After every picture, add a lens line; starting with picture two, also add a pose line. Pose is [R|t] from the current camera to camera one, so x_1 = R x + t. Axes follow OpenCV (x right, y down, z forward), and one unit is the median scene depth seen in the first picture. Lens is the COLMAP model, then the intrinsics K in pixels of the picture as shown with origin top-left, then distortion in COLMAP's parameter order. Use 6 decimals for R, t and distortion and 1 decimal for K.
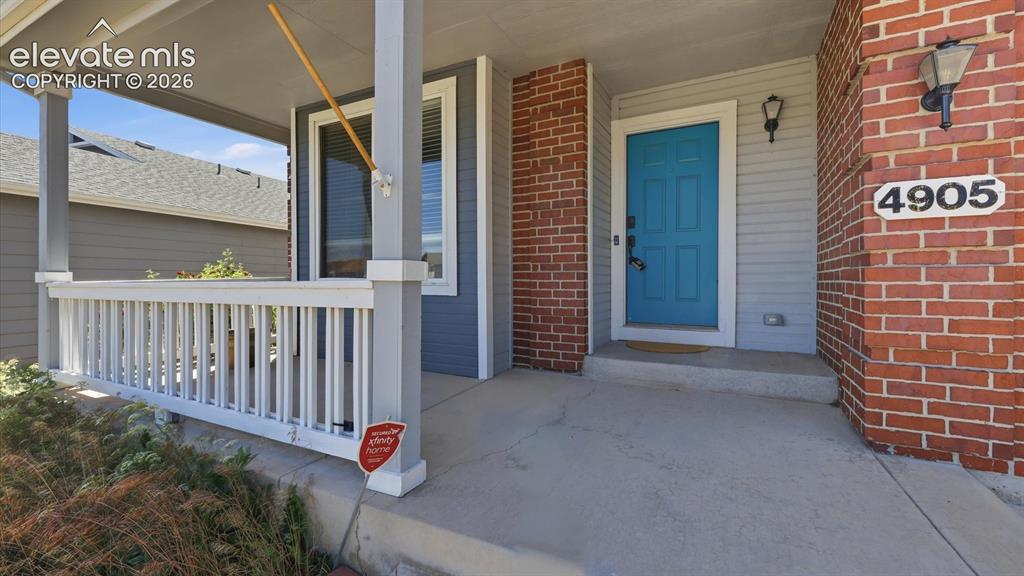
lens RADIAL K [[432.3, 0, 508.6], [0, 432.3, 280.1], [0, 0, 1]] dist [0.003400, -0.000145]
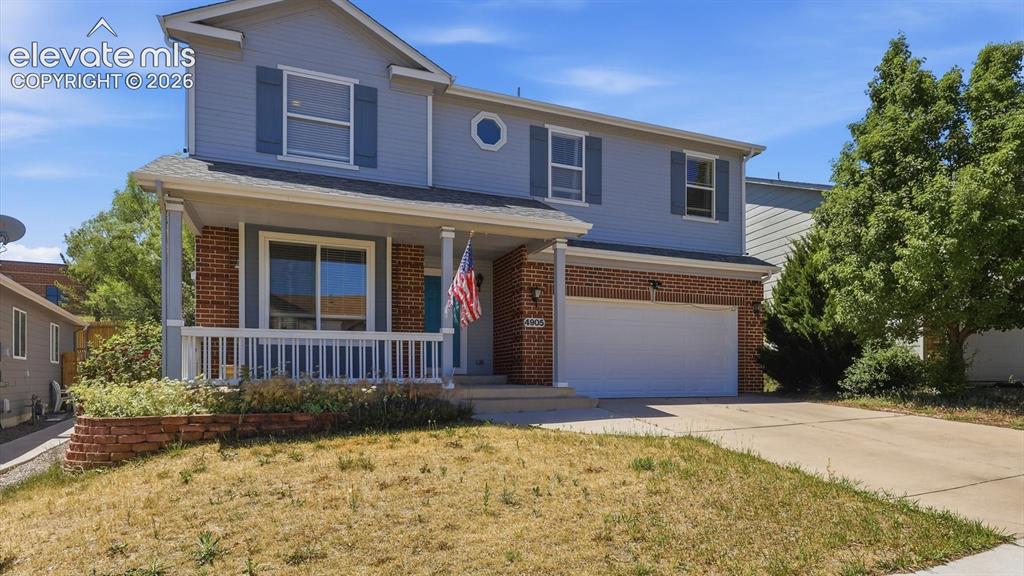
lens RADIAL K [[559.3, 0, 512.6], [0, 559.3, 380.6], [0, 0, 1]] dist [0.000739, -0.000111]
pose [[0.642704, -0.001838, 0.766112, -3.278689], [0.001234, 0.999998, 0.001364, 0.362844], [-0.766113, 0.000069, 0.642706, -2.307153]]
